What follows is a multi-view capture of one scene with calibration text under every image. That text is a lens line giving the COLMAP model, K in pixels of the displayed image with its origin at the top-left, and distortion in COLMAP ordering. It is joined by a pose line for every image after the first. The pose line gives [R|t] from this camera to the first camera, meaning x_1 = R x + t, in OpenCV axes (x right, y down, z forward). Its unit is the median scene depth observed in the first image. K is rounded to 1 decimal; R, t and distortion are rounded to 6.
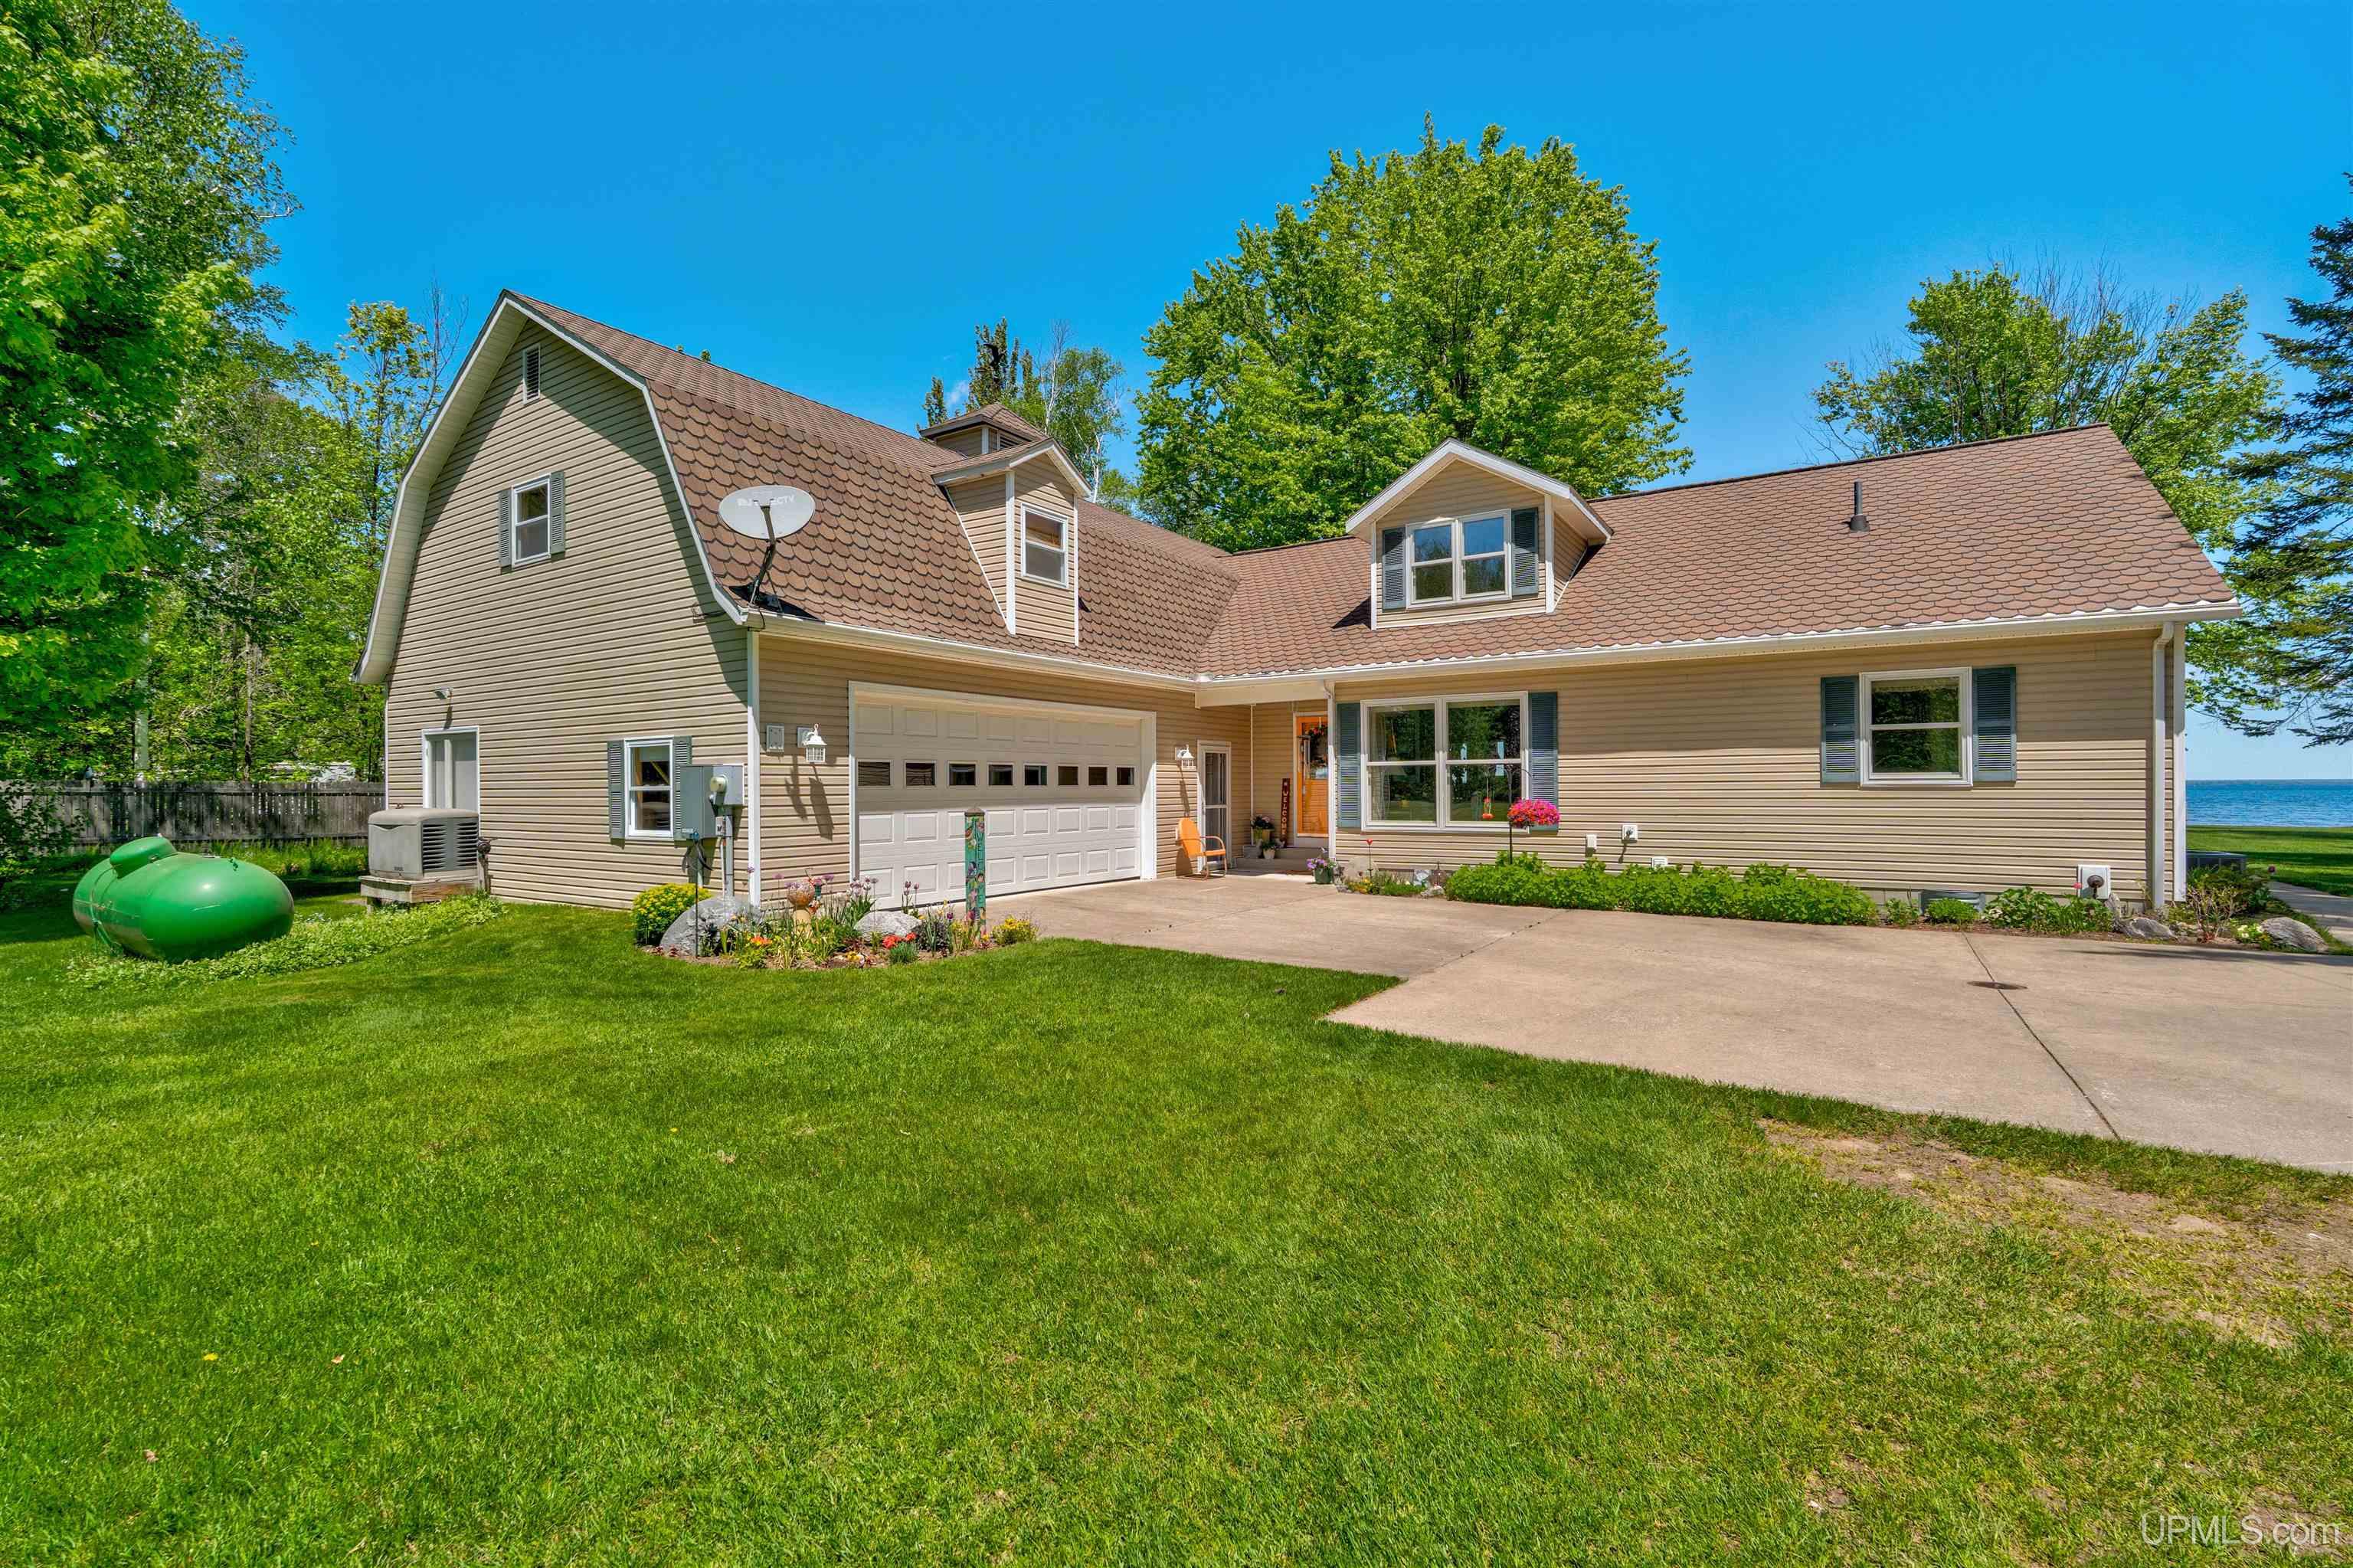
lens RADIAL K [[1036.4, 0, 1175.3], [0, 1036.4, 783.2], [0, 0, 1]] dist [-0.003740, 0.001234]
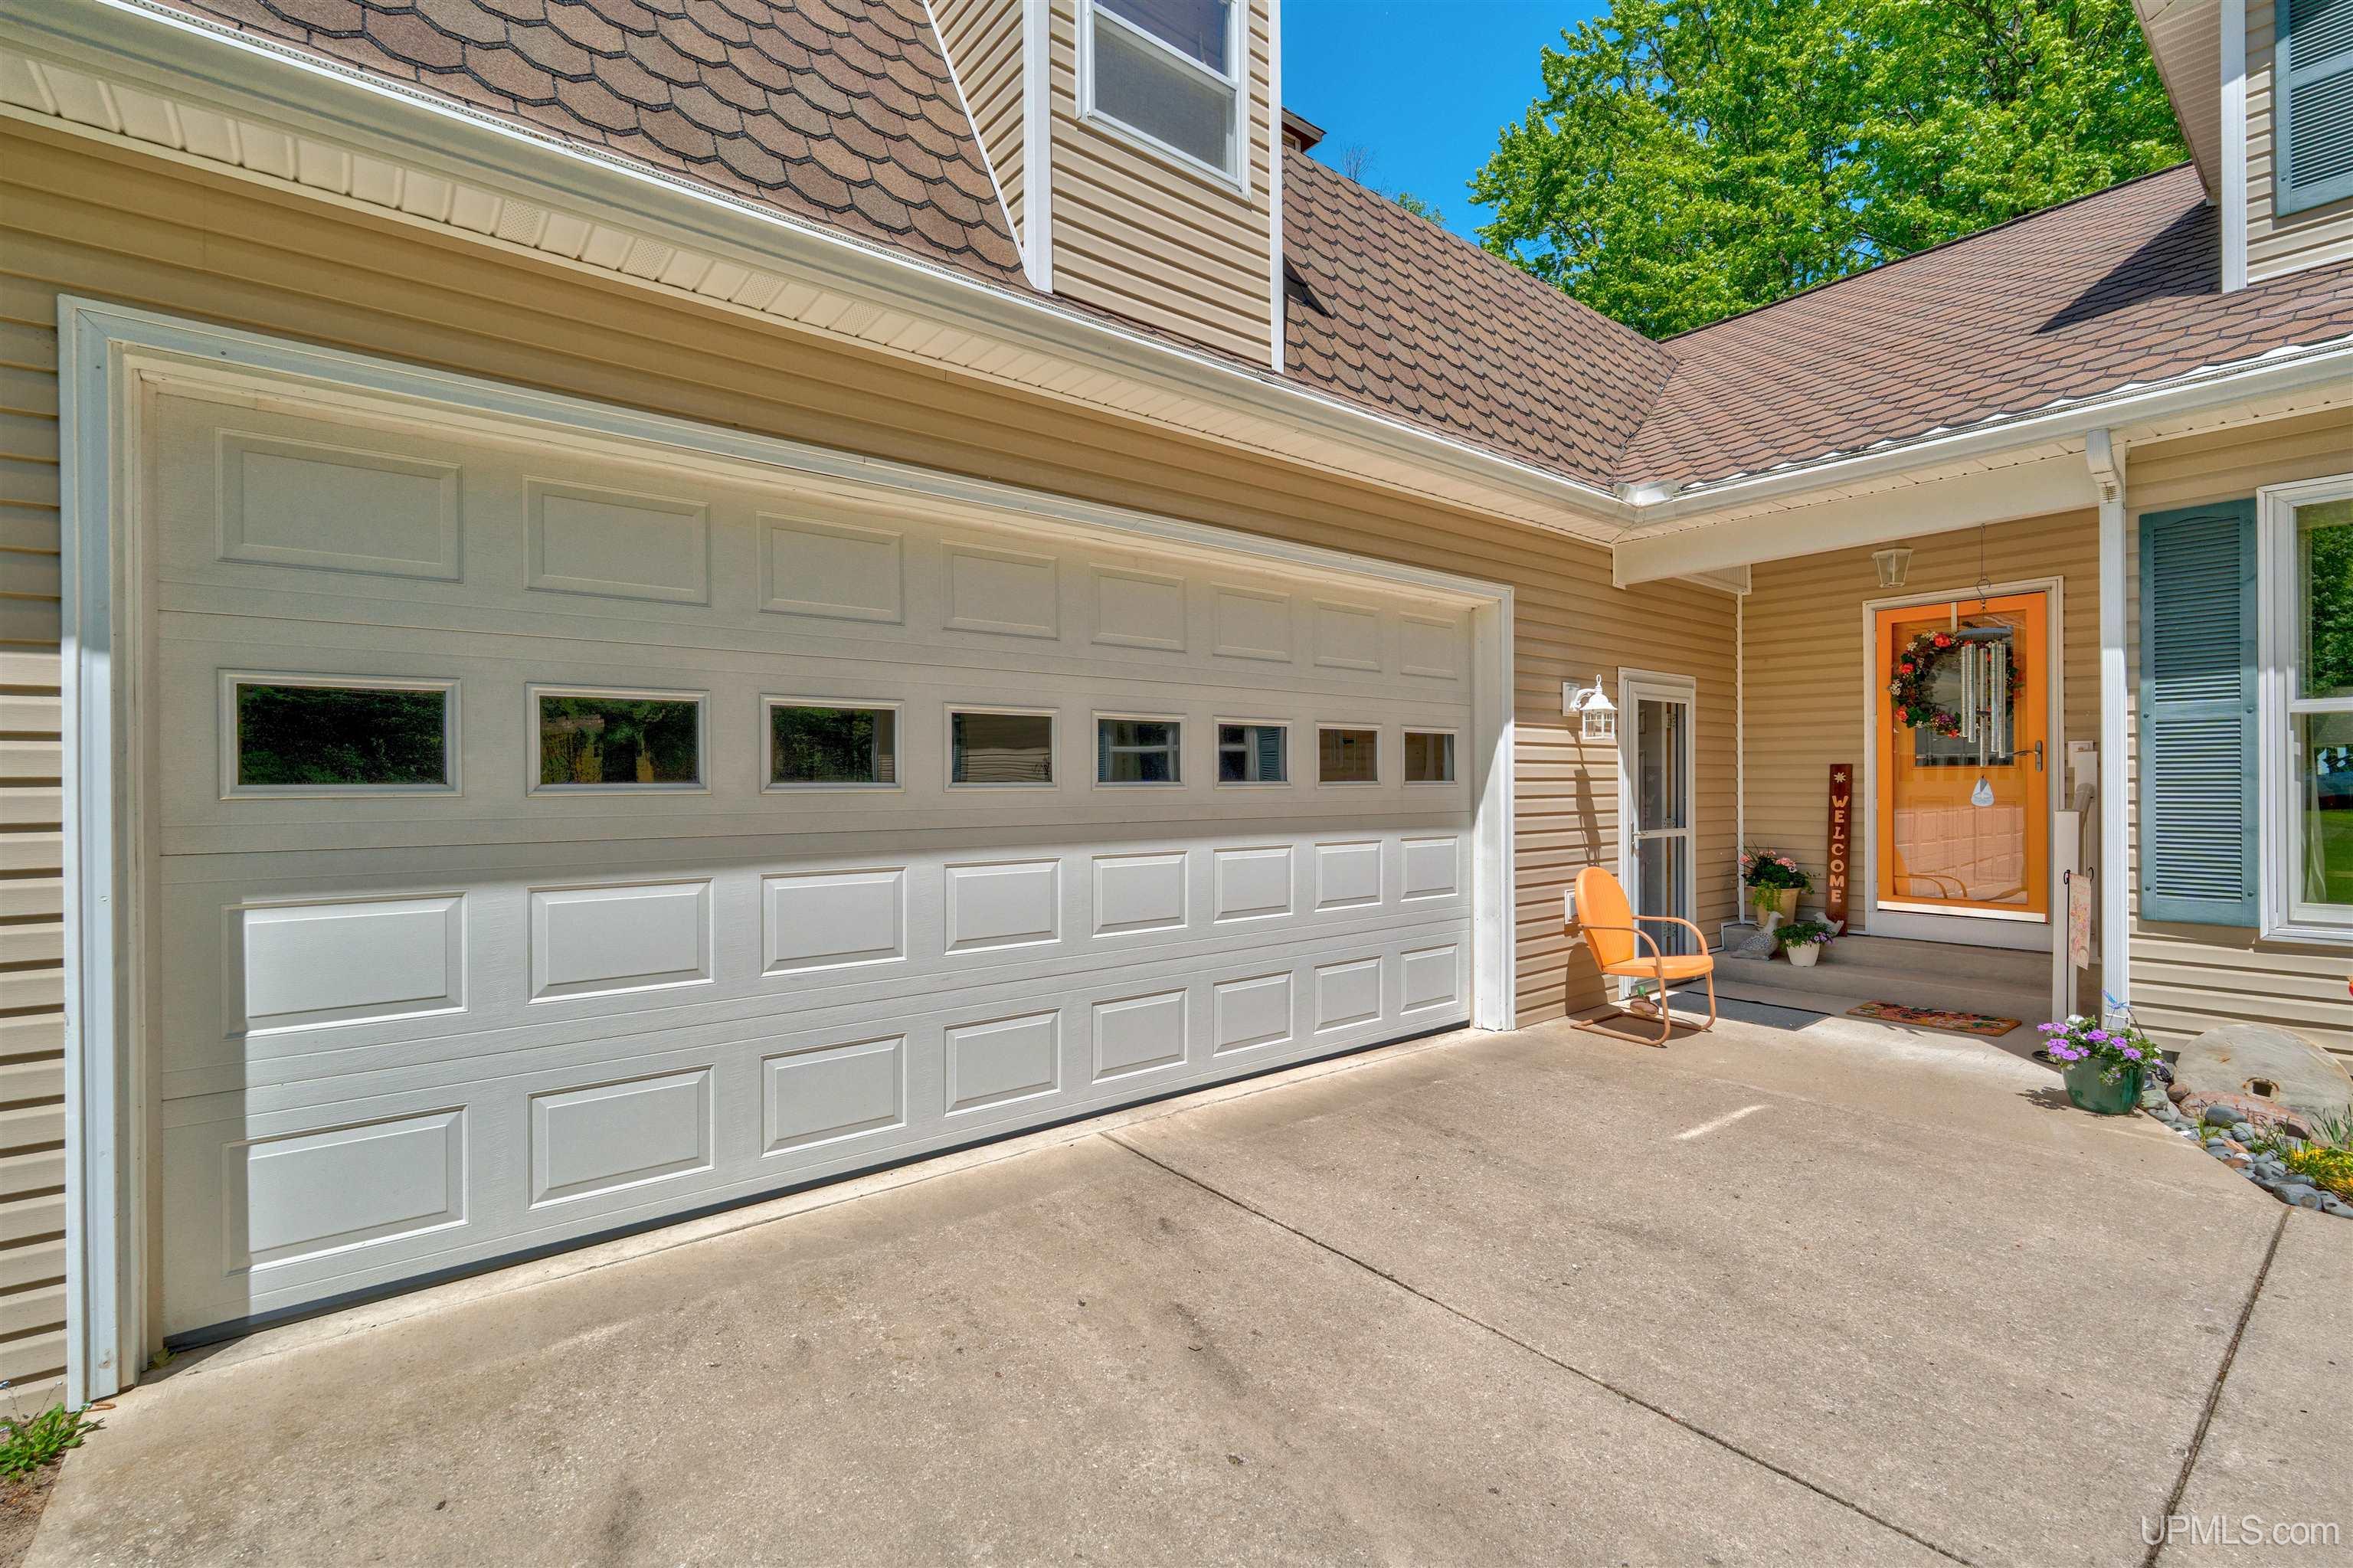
lens RADIAL K [[1036.4, 0, 1172.4], [0, 1036.4, 779.5], [0, 0, 1]] dist [-0.003740, 0.001234]
pose [[0.953238, -0.001083, -0.302220, -0.022604], [0.001680, 0.999997, 0.001715, 0.000296], [0.302217, -0.002142, 0.953237, 0.595719]]
